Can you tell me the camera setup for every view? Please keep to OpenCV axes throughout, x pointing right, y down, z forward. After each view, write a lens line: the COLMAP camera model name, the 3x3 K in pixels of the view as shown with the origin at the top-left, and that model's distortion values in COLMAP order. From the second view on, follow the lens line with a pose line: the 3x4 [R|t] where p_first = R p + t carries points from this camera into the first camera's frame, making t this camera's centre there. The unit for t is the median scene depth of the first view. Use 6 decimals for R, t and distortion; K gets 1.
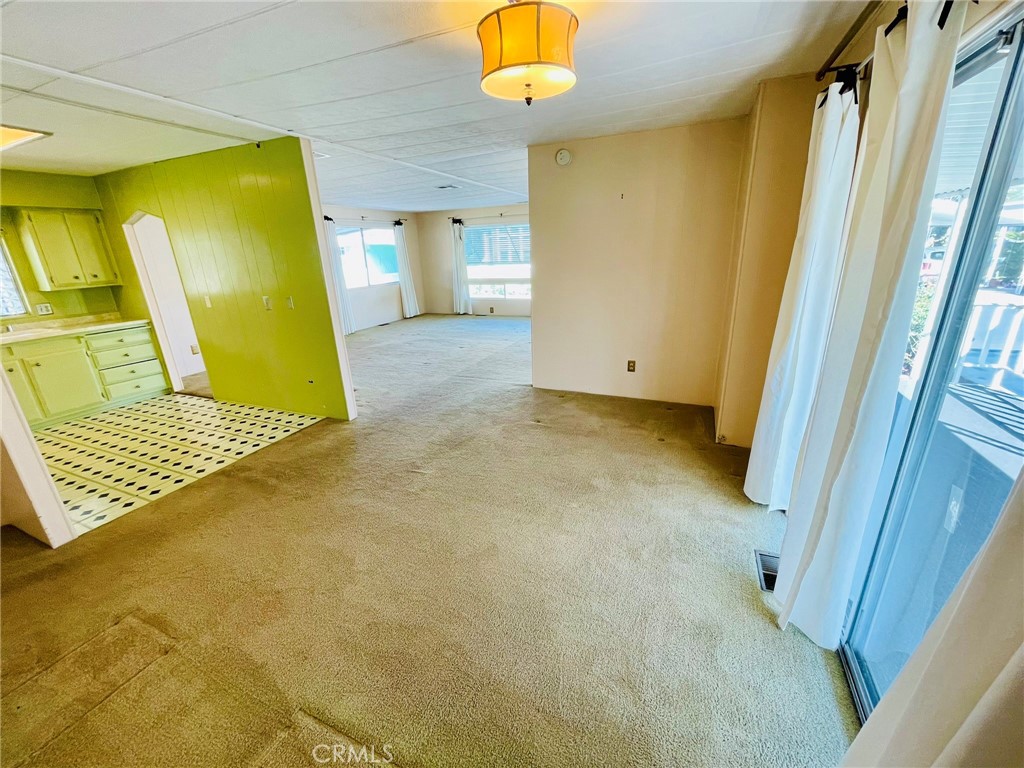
lens RADIAL K [[412.0, 0, 512.0], [0, 412.0, 384.0], [0, 0, 1]] dist [0.003477, -0.002982]
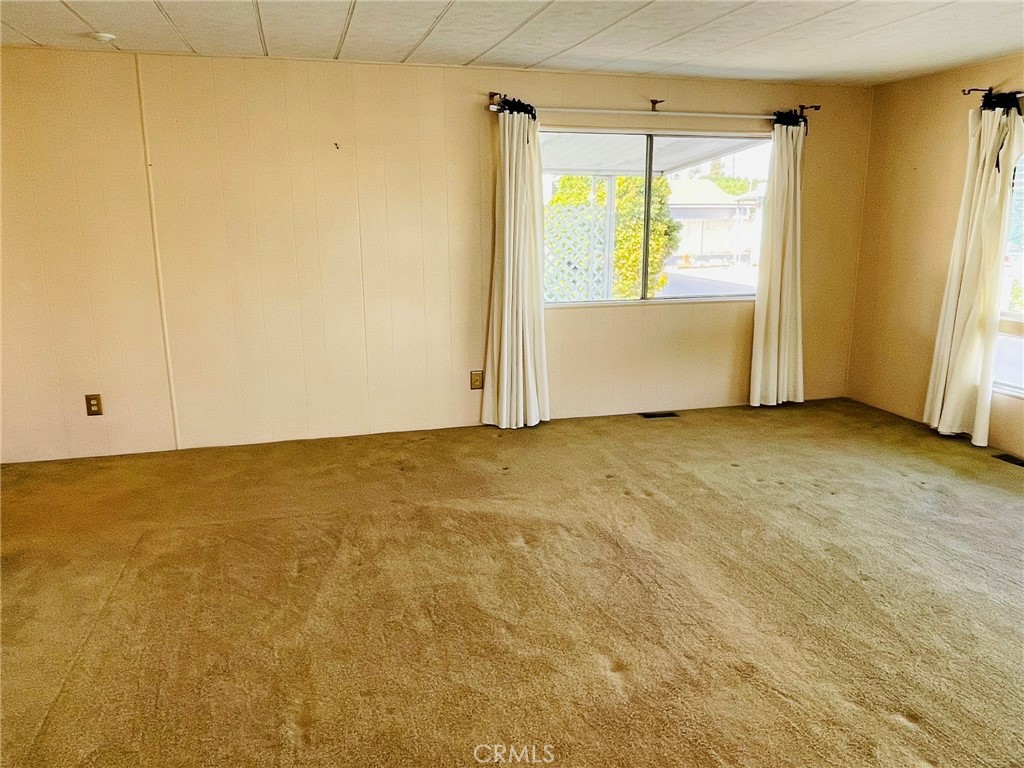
lens RADIAL K [[751.7, 0, 512.0], [0, 751.7, 384.0], [0, 0, 1]] dist [0.001243, -0.001403]
pose [[0.631029, 0.210790, -0.746572, 0.065428], [-0.264053, 0.963274, 0.048787, -0.159799], [0.729437, 0.166348, 0.663513, 0.478675]]
